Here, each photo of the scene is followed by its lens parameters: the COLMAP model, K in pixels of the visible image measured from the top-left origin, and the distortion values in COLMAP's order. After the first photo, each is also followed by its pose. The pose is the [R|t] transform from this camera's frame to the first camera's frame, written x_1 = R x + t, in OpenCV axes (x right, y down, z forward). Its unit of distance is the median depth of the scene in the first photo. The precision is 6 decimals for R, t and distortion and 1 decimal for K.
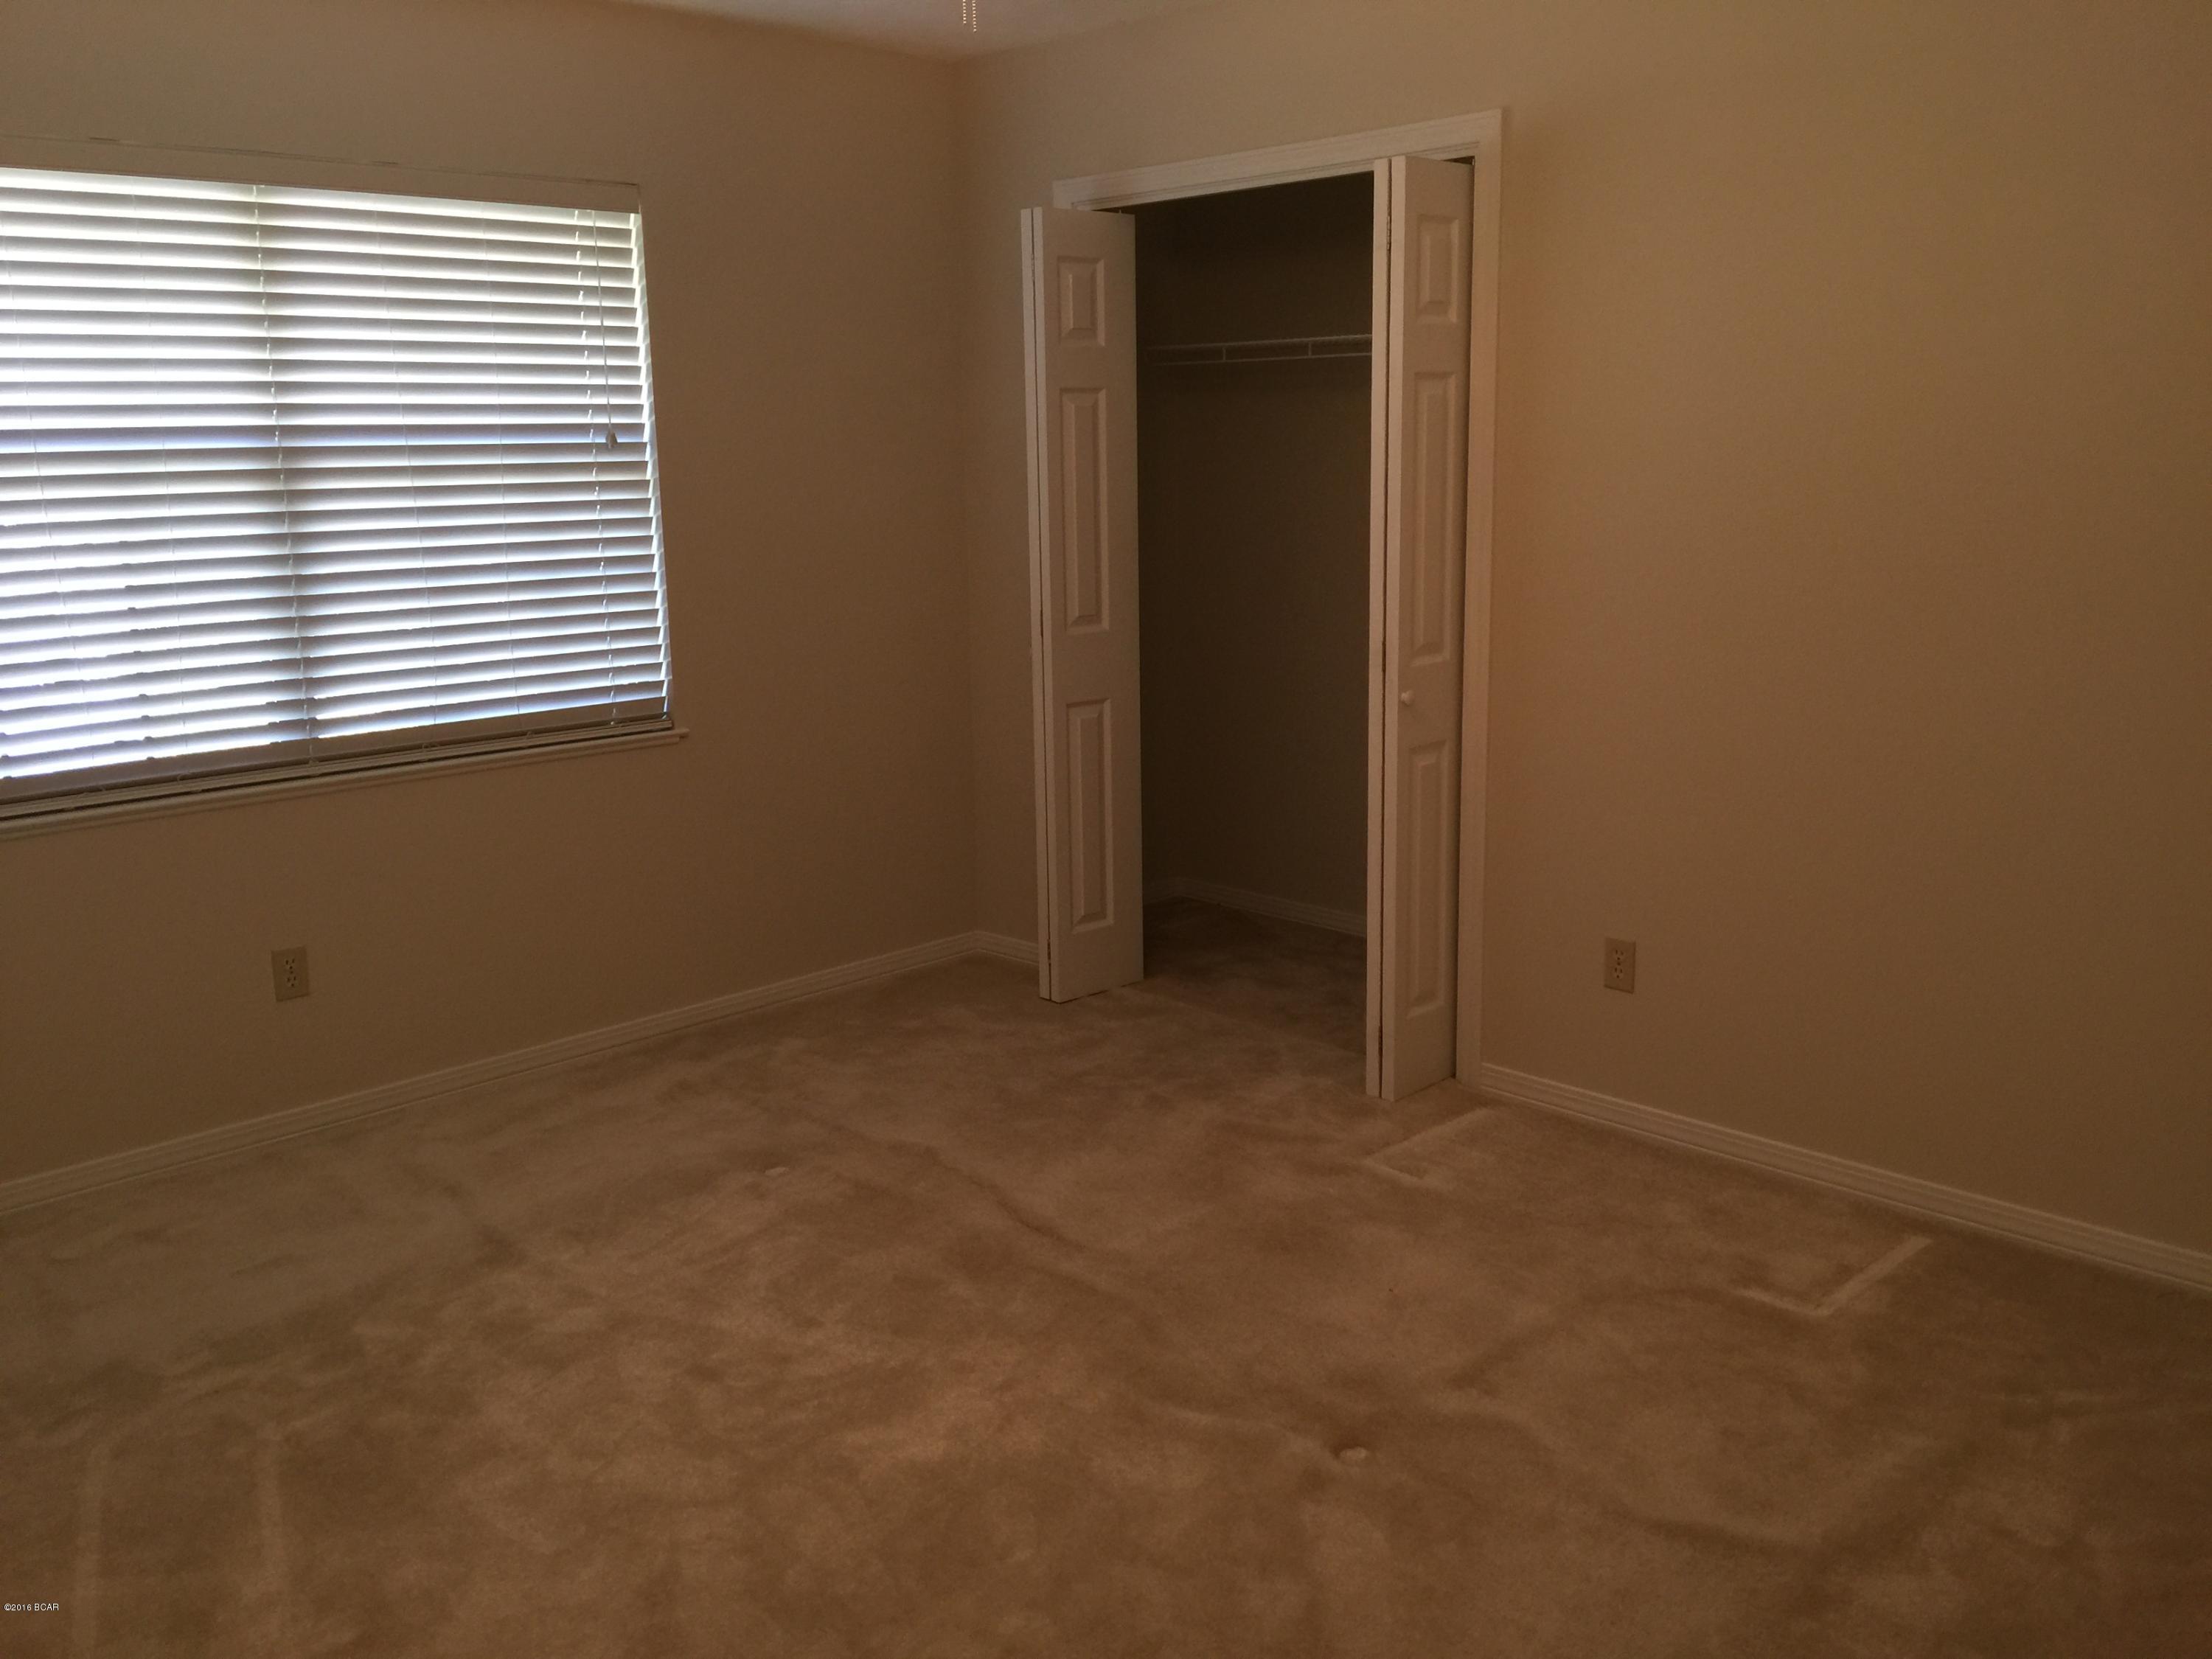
lens RADIAL K [[1863.7, 0, 1143.1], [0, 1863.7, 809.6], [0, 0, 1]] dist [0.083636, -0.109953]
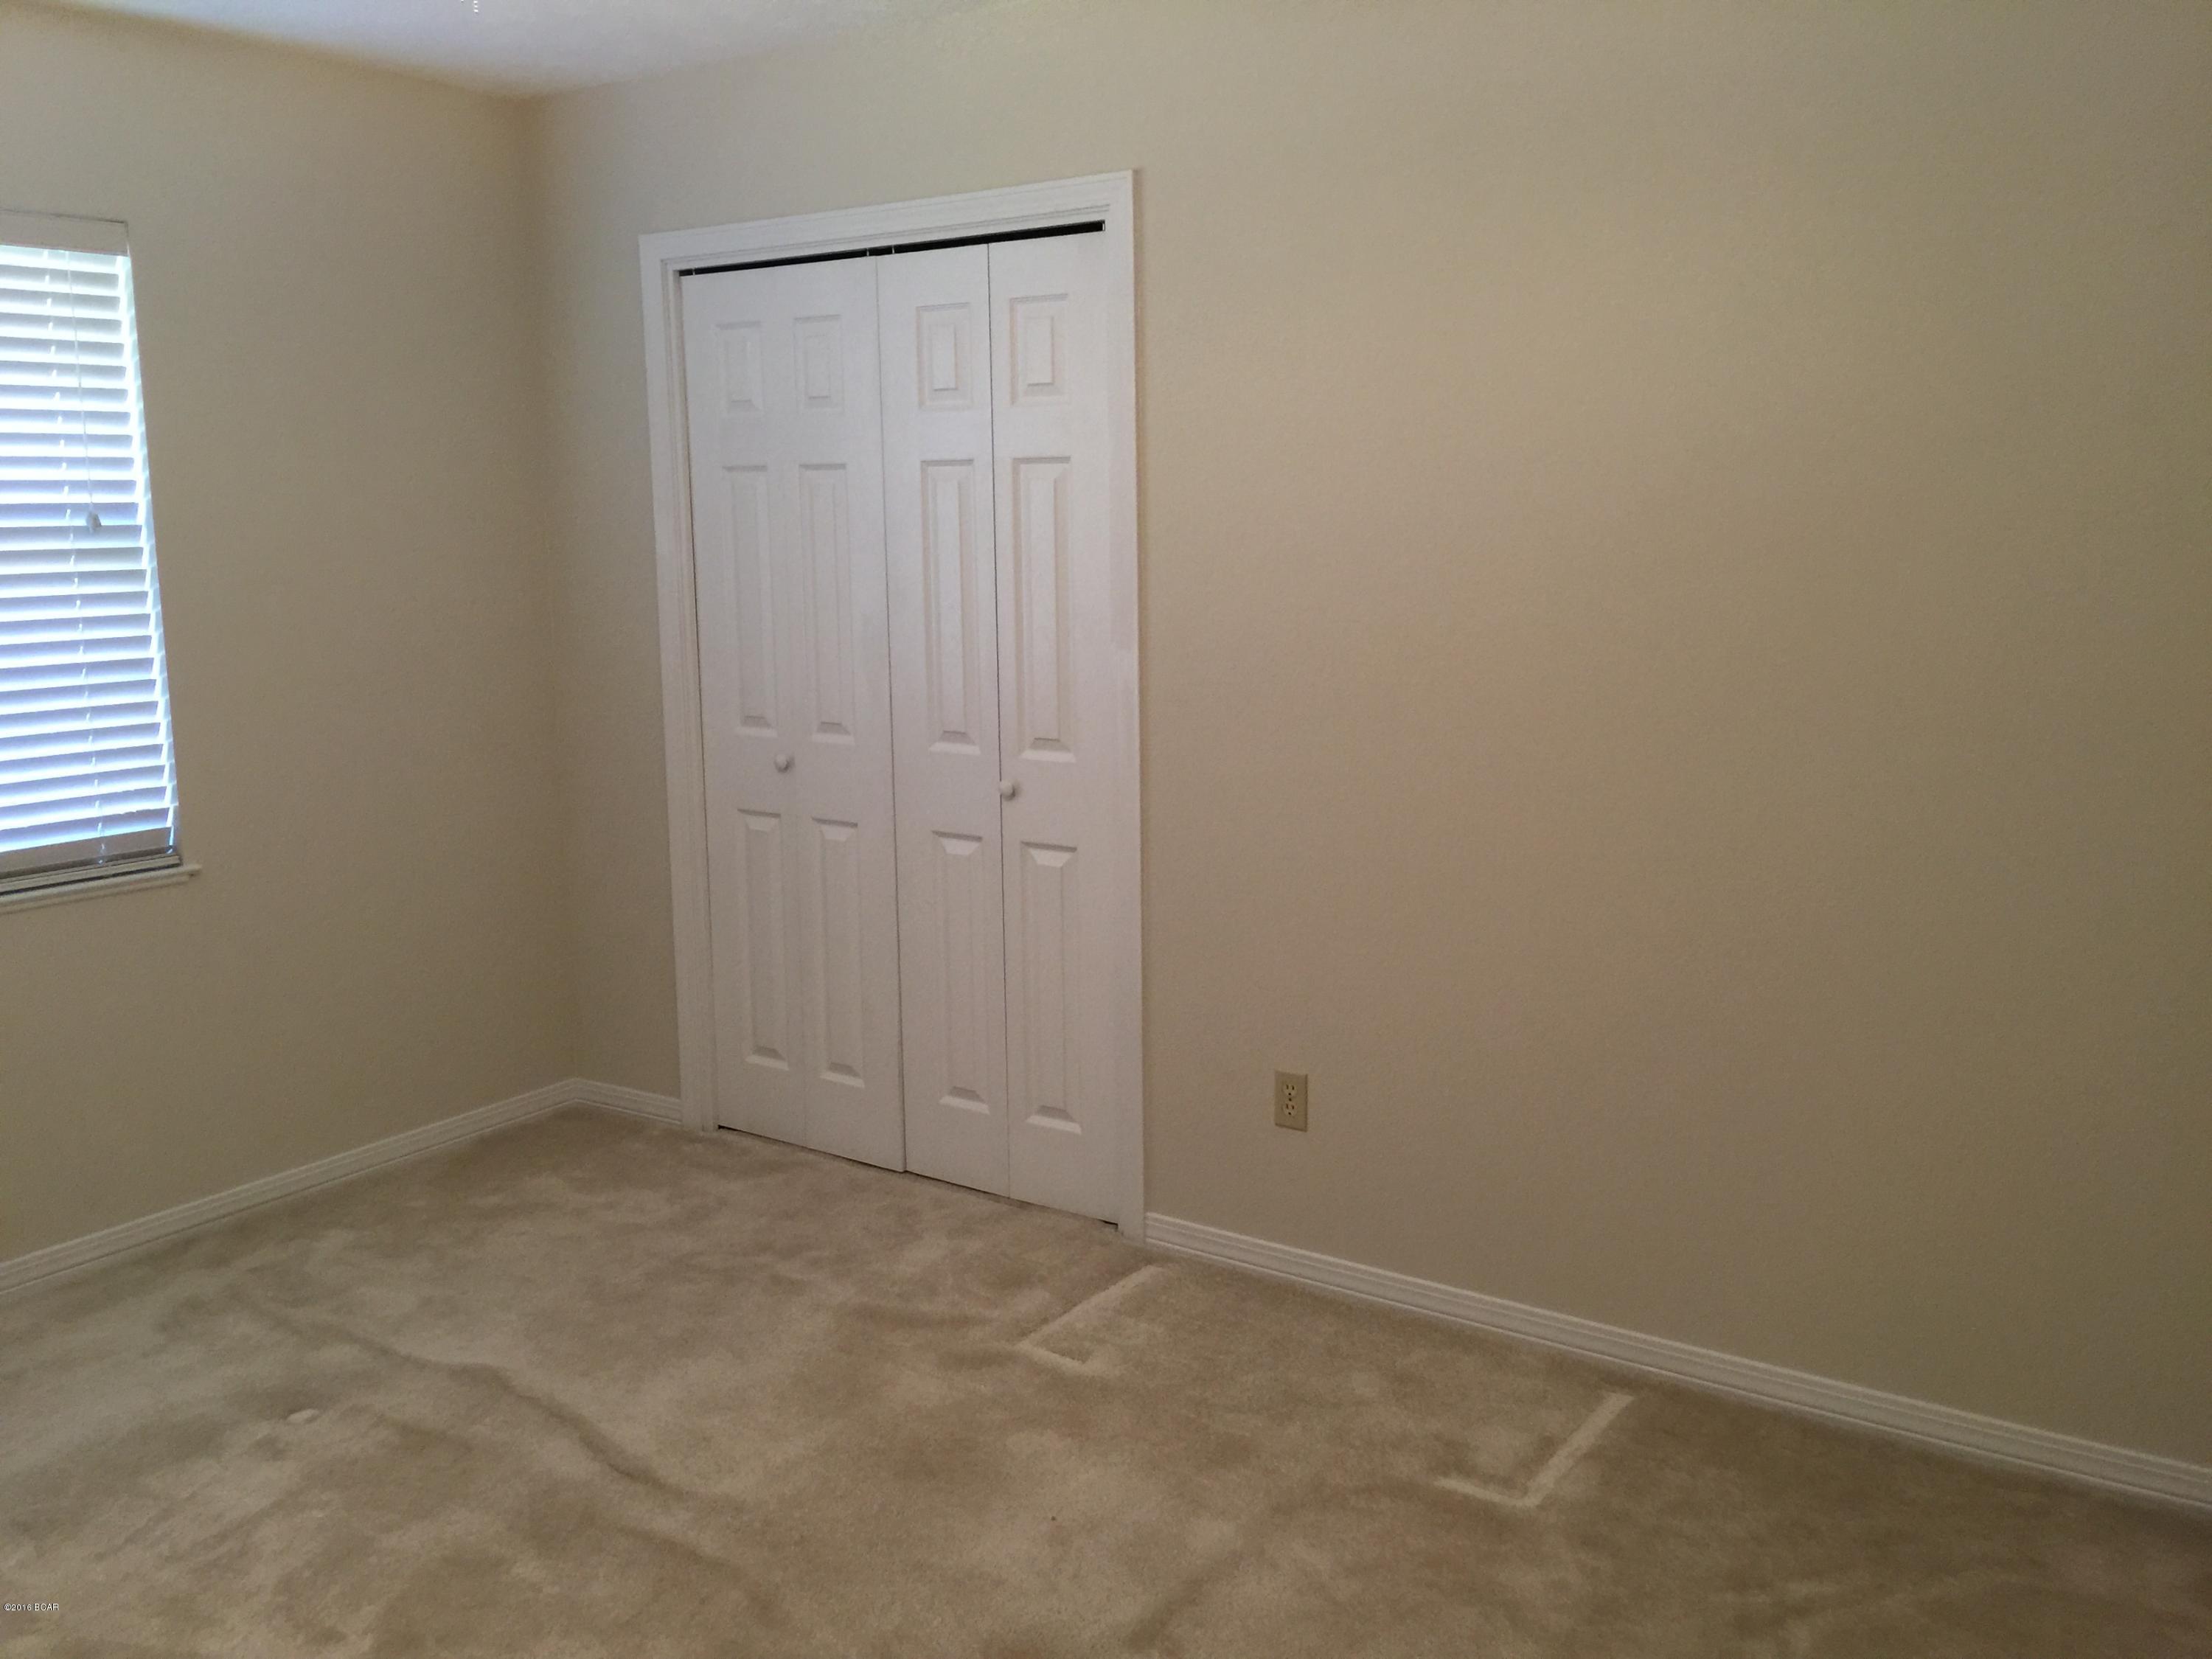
lens RADIAL K [[1863.7, 0, 1104.0], [0, 1863.7, 832.5], [0, 0, 1]] dist [0.083636, -0.109953]
pose [[0.985449, -0.025483, 0.168047, 0.015876], [0.030343, 0.999190, -0.026417, -0.027710], [-0.167238, 0.031131, 0.985425, 0.121162]]
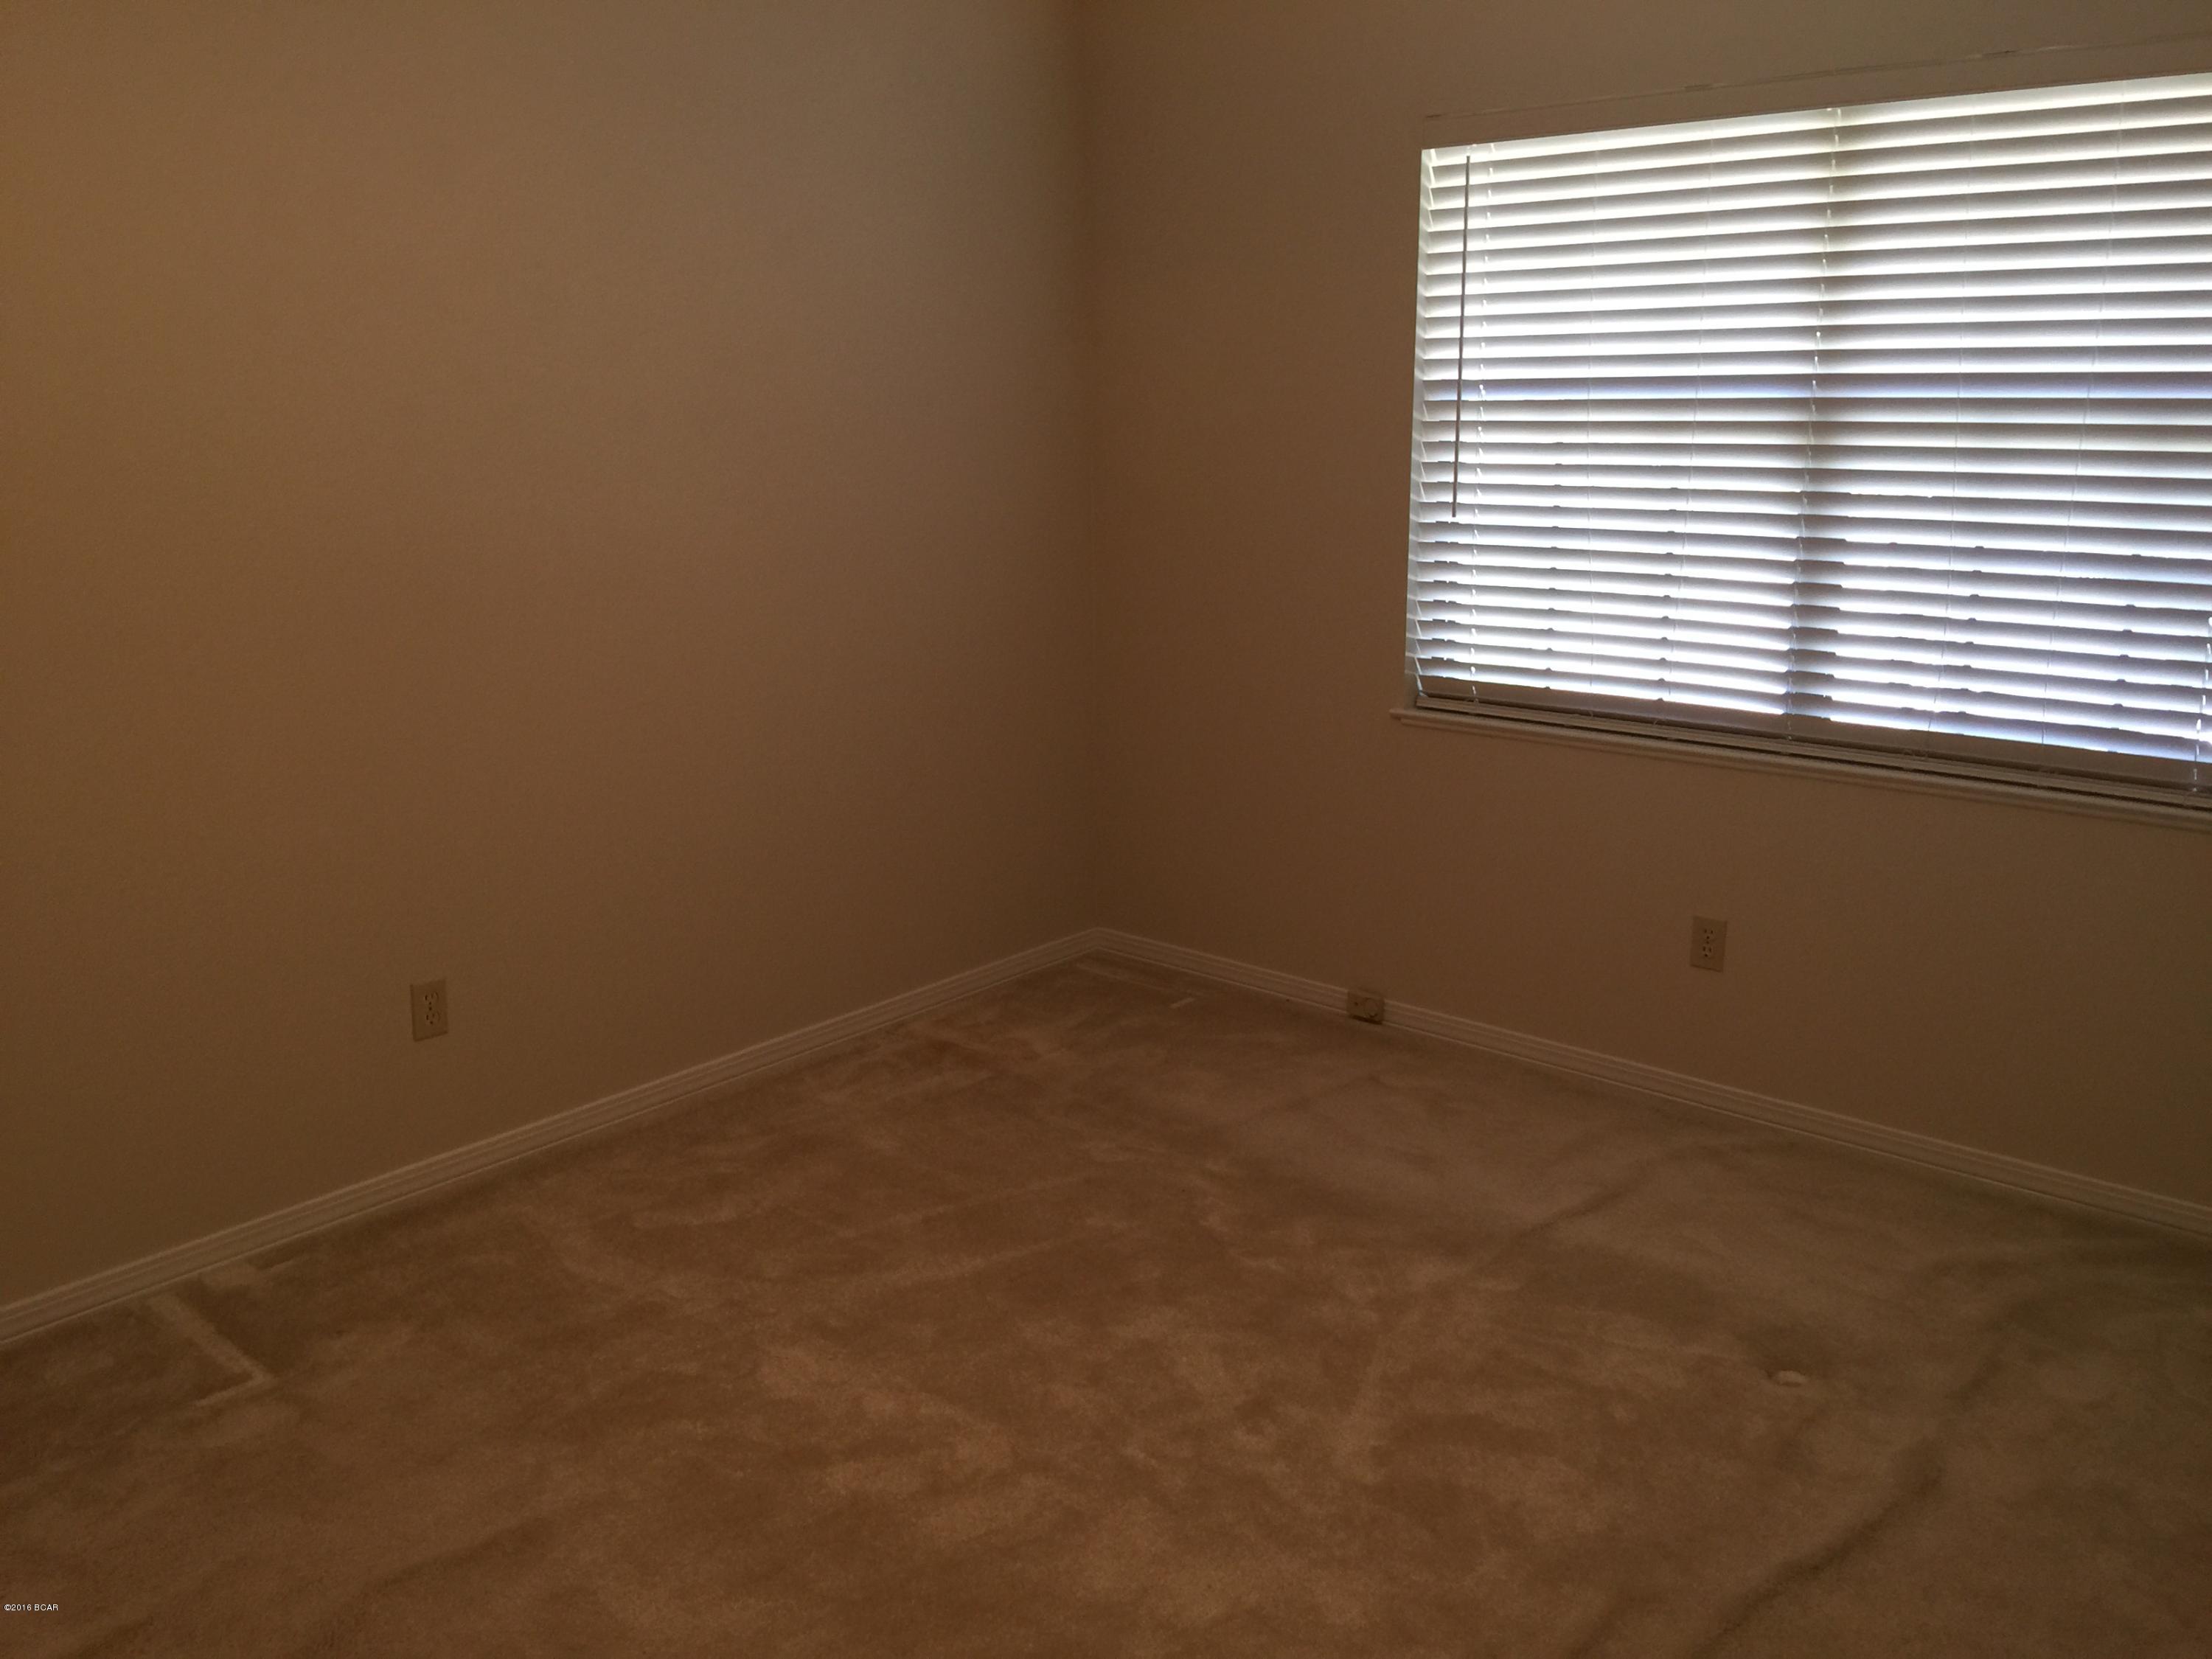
lens RADIAL K [[1863.7, 0, 1118.0], [0, 1863.7, 826.4], [0, 0, 1]] dist [0.083636, -0.109953]
pose [[0.076965, 0.245925, -0.966228, 0.454673], [-0.203192, 0.952633, 0.226280, -0.131462], [0.976109, 0.178914, 0.123290, 0.591169]]
